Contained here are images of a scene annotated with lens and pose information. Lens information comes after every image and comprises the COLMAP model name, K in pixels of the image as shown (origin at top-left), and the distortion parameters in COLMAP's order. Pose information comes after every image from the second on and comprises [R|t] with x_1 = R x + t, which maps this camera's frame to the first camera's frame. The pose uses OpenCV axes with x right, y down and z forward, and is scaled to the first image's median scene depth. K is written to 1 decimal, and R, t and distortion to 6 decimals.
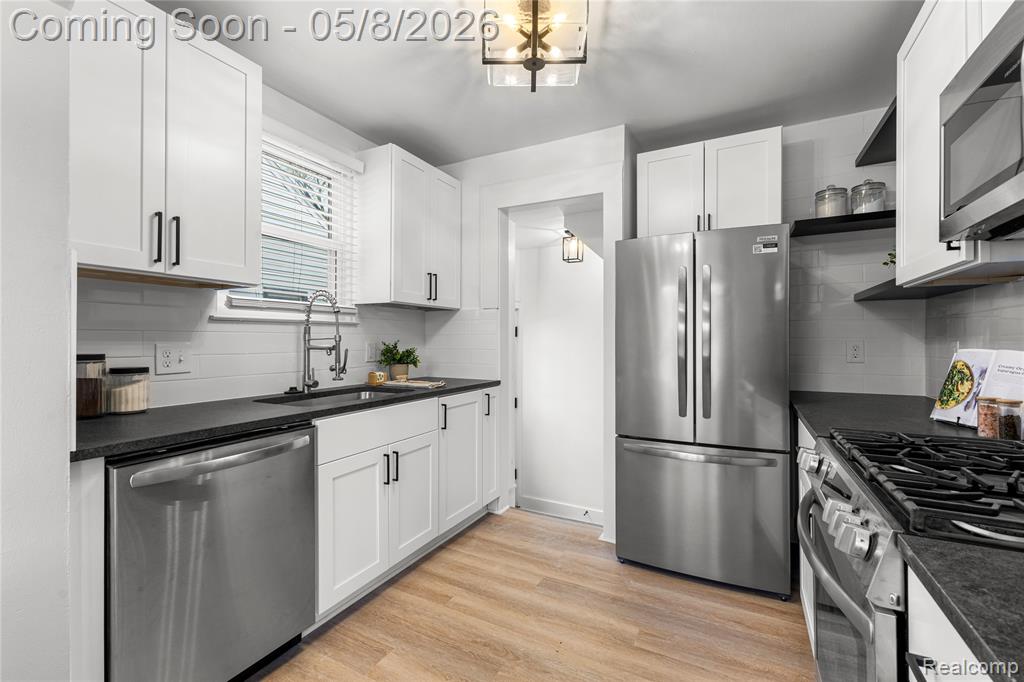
lens RADIAL K [[442.8, 0, 513.7], [0, 442.8, 339.7], [0, 0, 1]] dist [0.009895, 0.000243]
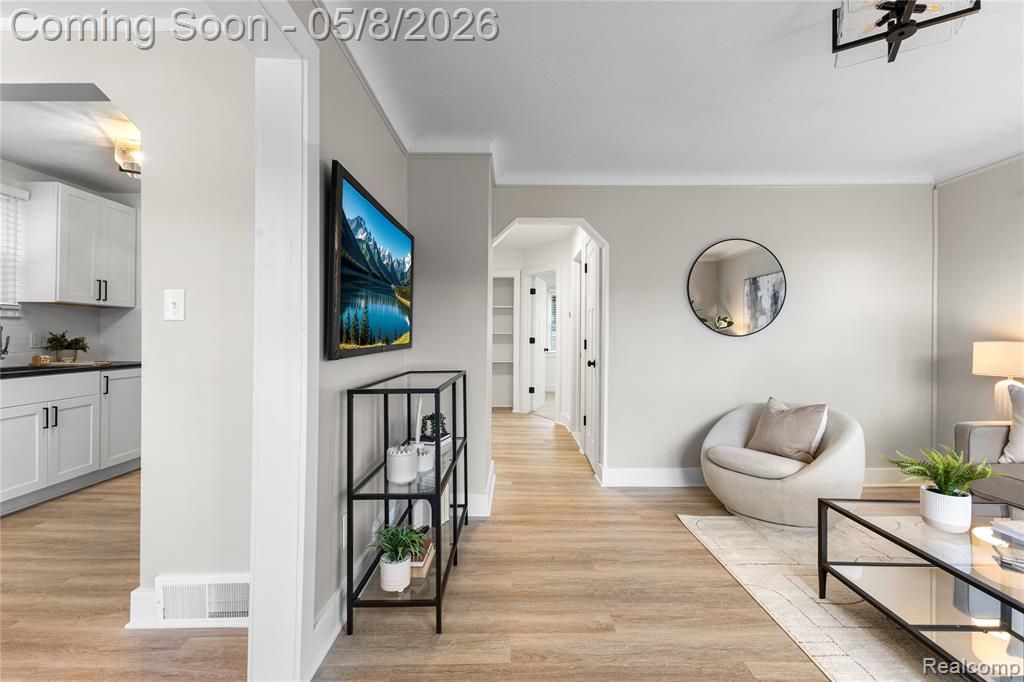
lens RADIAL K [[440.5, 0, 511.7], [0, 440.5, 334.7], [0, 0, 1]] dist [0.001517, -0.000261]
pose [[0.885487, 0.004230, 0.464644, 0.357263], [-0.003509, 0.999991, -0.002416, 0.013268], [-0.464650, 0.000509, 0.885494, -0.902752]]
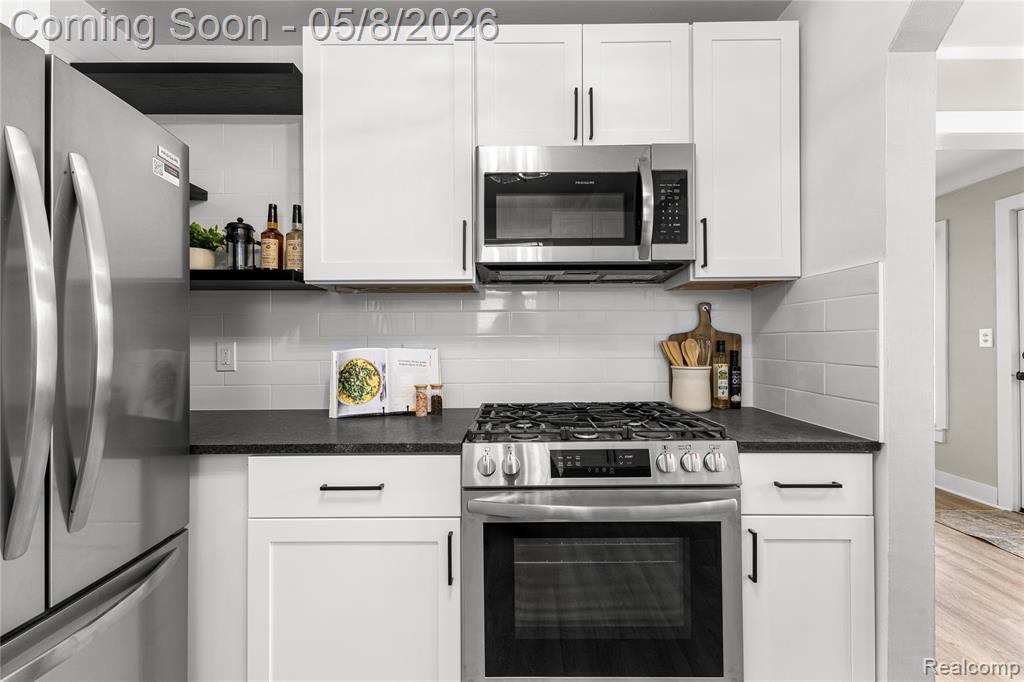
lens RADIAL K [[442.8, 0, 513.7], [0, 442.8, 339.7], [0, 0, 1]] dist [0.009895, 0.000243]
pose [[-0.463631, 0.006777, 0.886003, -0.113229], [-0.000556, 0.999968, -0.007940, 0.005217], [-0.886028, -0.004174, -0.463612, 0.794543]]
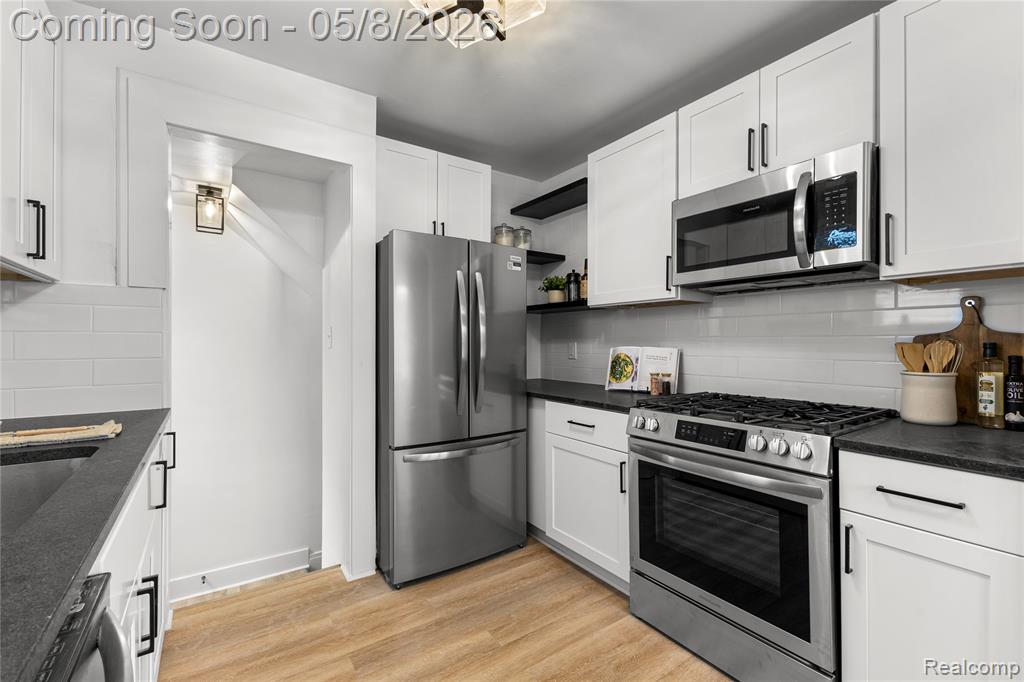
lens RADIAL K [[442.8, 0, 513.7], [0, 442.8, 339.7], [0, 0, 1]] dist [0.009895, 0.000243]
pose [[0.458658, 0.002435, 0.888610, -0.472206], [-0.002721, 0.999995, -0.001335, -0.001651], [-0.888609, -0.001806, 0.458662, 0.400944]]
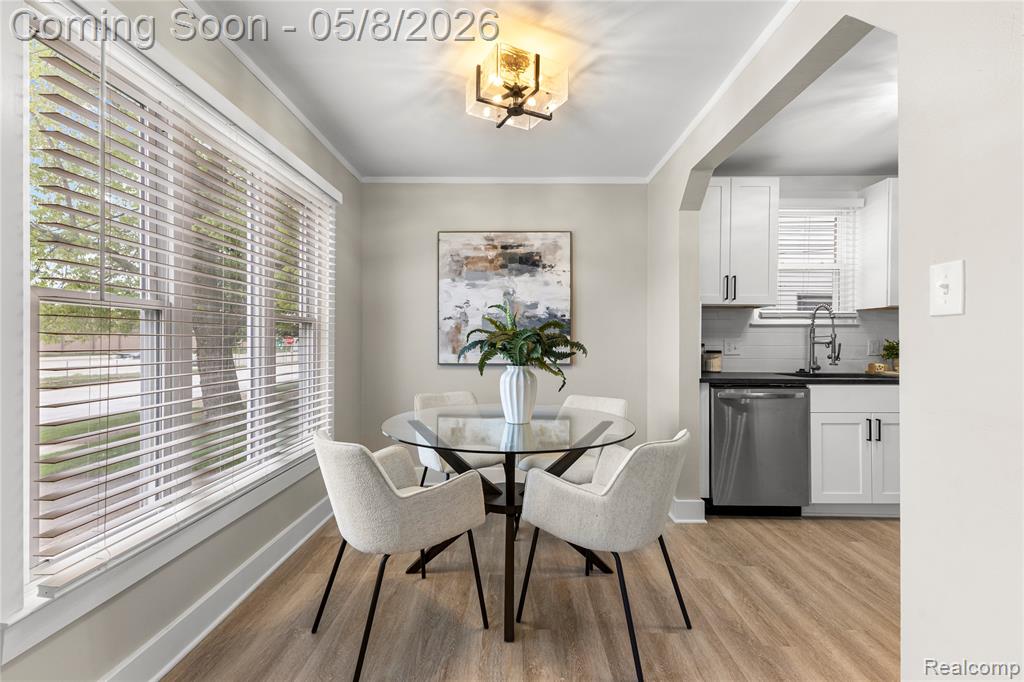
lens RADIAL K [[442.8, 0, 513.7], [0, 442.8, 339.7], [0, 0, 1]] dist [0.009895, 0.000243]
pose [[0.455751, -0.000848, -0.890107, 0.400805], [-0.003978, 0.999988, -0.002990, 0.017066], [0.890098, 0.004903, 0.455742, -0.558847]]
